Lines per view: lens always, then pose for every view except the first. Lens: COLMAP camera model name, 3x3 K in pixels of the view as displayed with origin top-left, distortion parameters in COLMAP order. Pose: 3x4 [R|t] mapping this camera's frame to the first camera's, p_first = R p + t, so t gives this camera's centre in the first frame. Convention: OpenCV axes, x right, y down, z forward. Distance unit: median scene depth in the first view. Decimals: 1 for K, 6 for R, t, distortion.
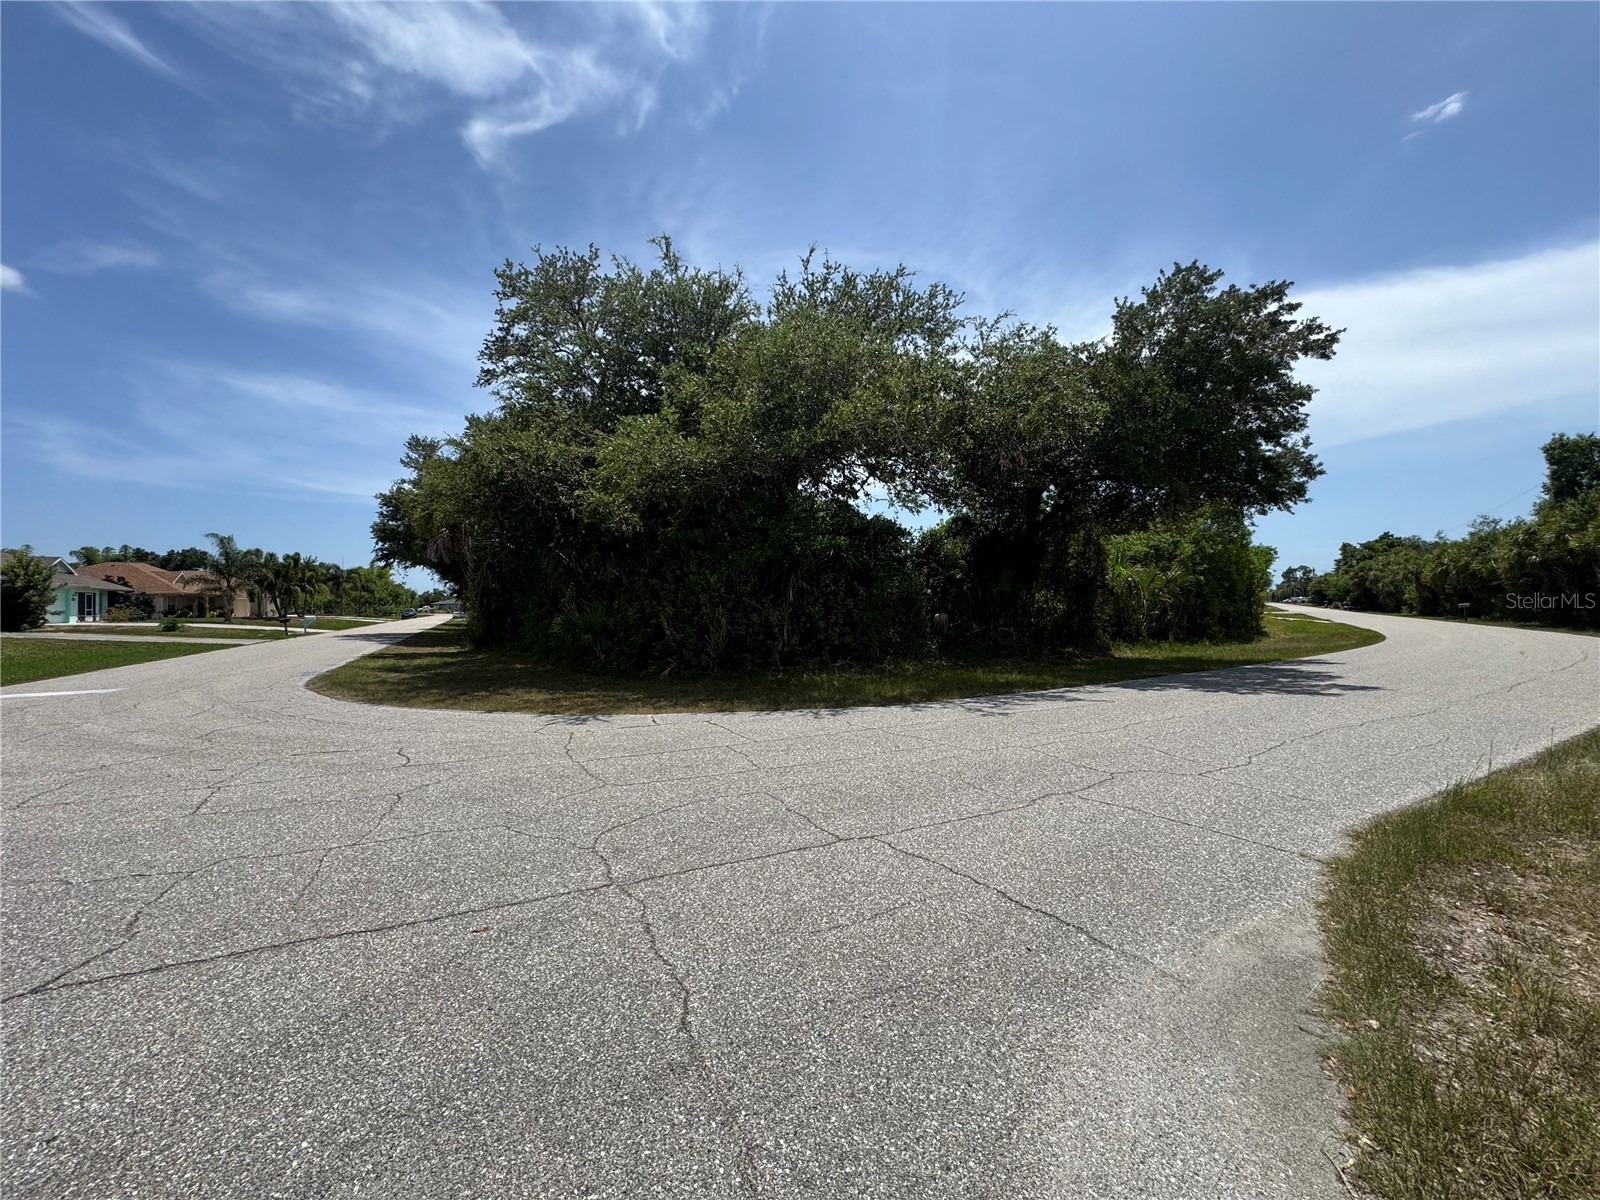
lens RADIAL K [[638.9, 0, 798.5], [0, 638.9, 601.9], [0, 0, 1]] dist [0.000017, 0.000859]
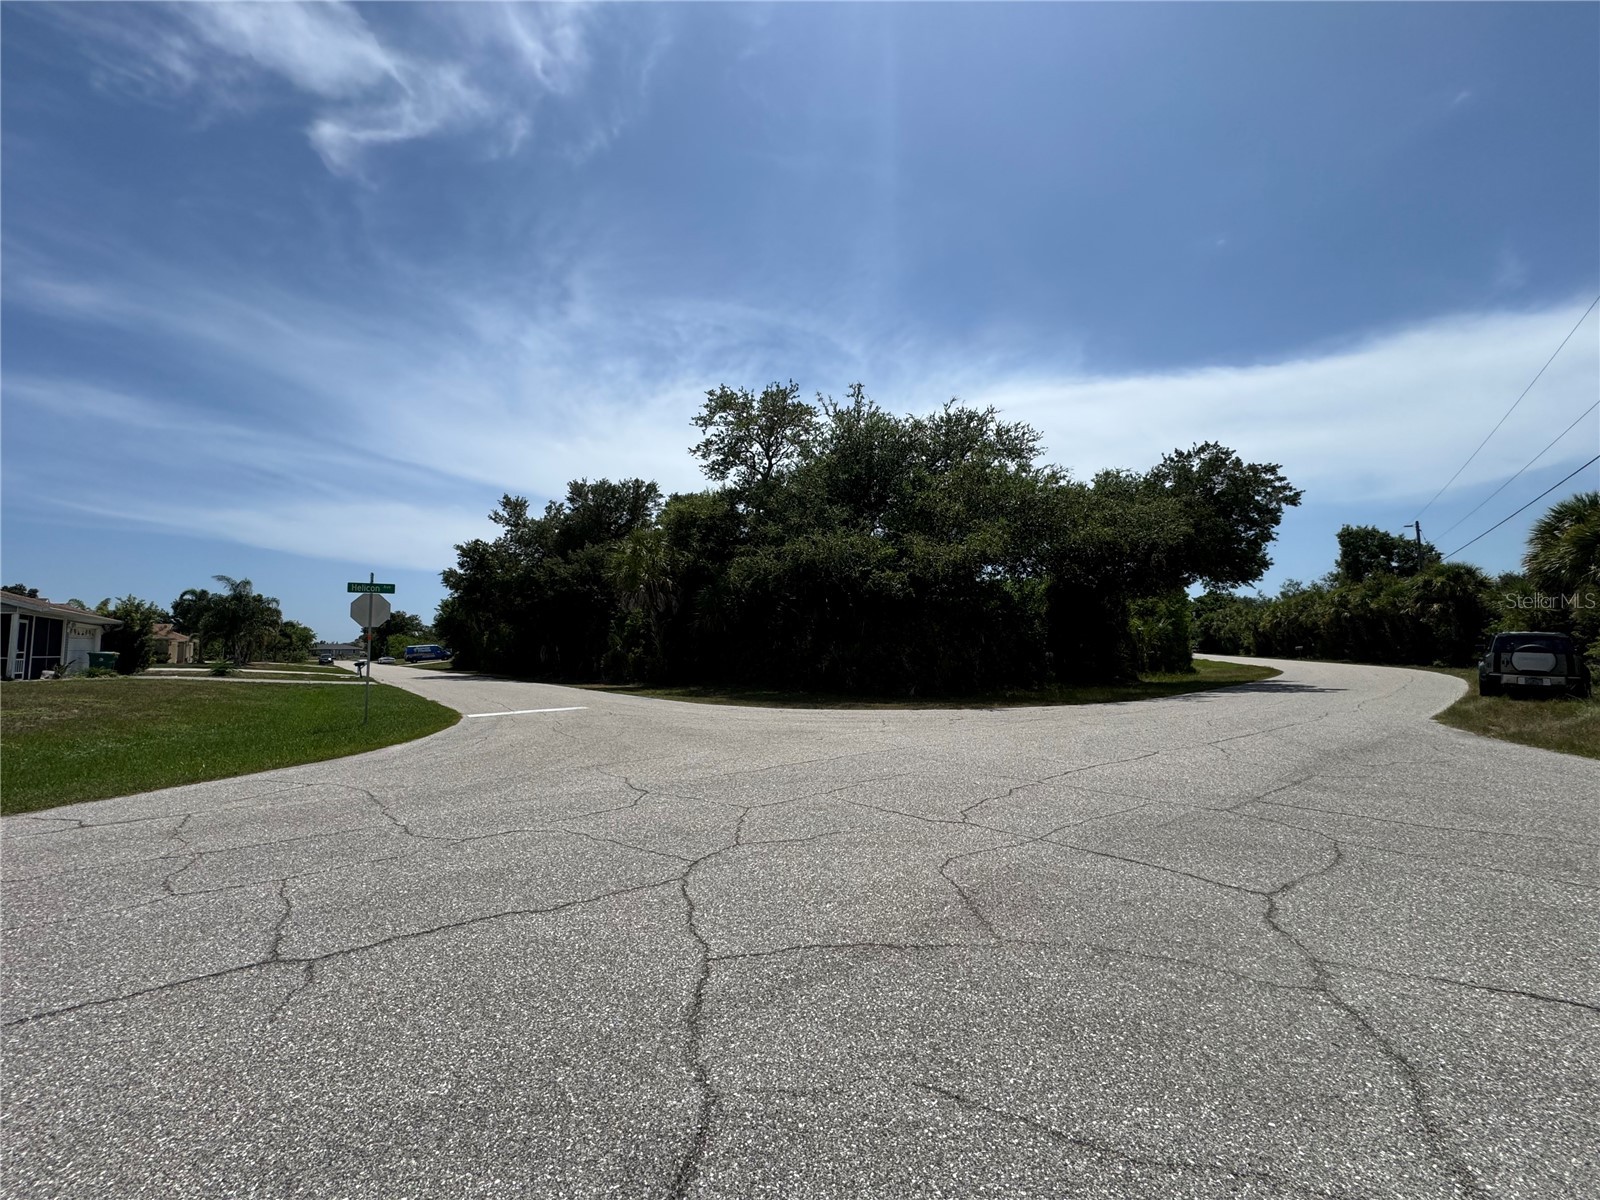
lens RADIAL K [[638.9, 0, 804.0], [0, 638.9, 604.4], [0, 0, 1]] dist [0.000017, 0.000859]
pose [[0.981619, 0.011519, 0.190504, -0.670958], [0.001333, 0.997739, -0.067200, 0.007129], [-0.190847, 0.066219, 0.979384, -0.363127]]
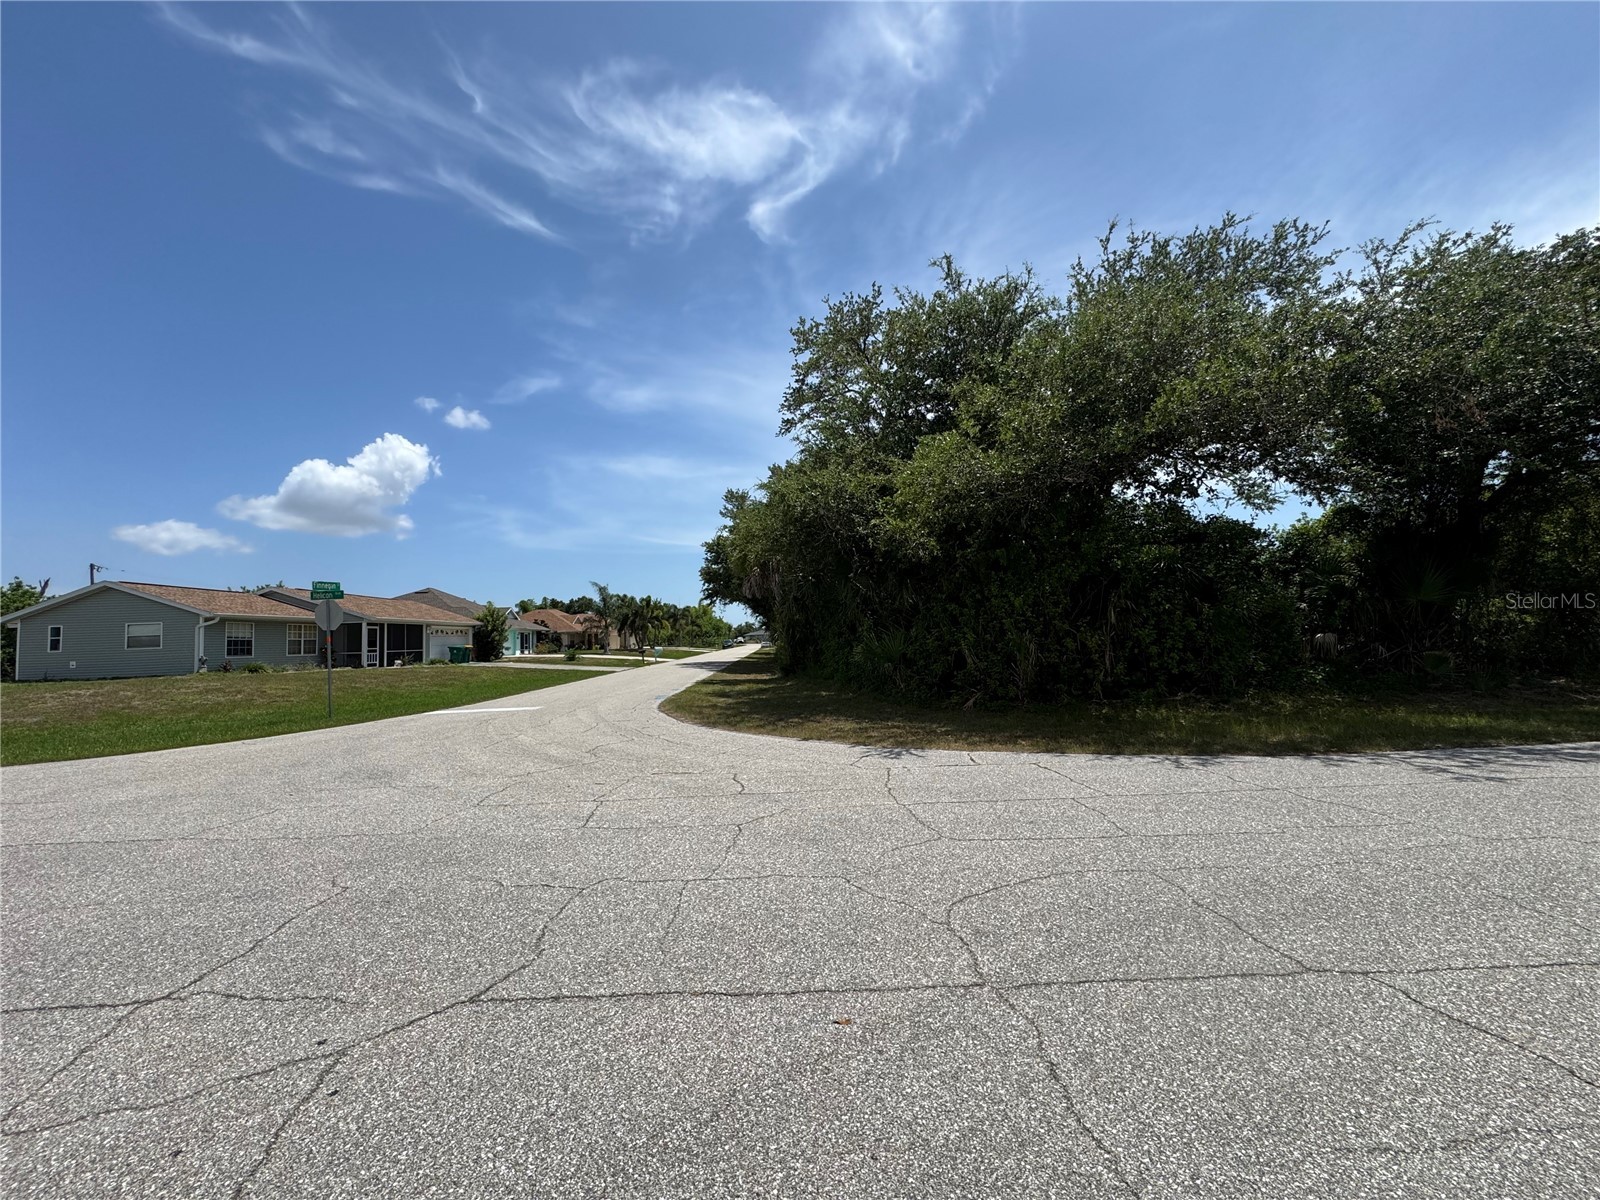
lens RADIAL K [[638.9, 0, 801.4], [0, 638.9, 616.8], [0, 0, 1]] dist [0.000017, 0.000859]
pose [[0.907793, -0.034171, -0.418023, -0.031067], [0.026652, 0.999361, -0.023812, -0.000667], [0.418570, 0.010475, 0.908124, 0.036125]]
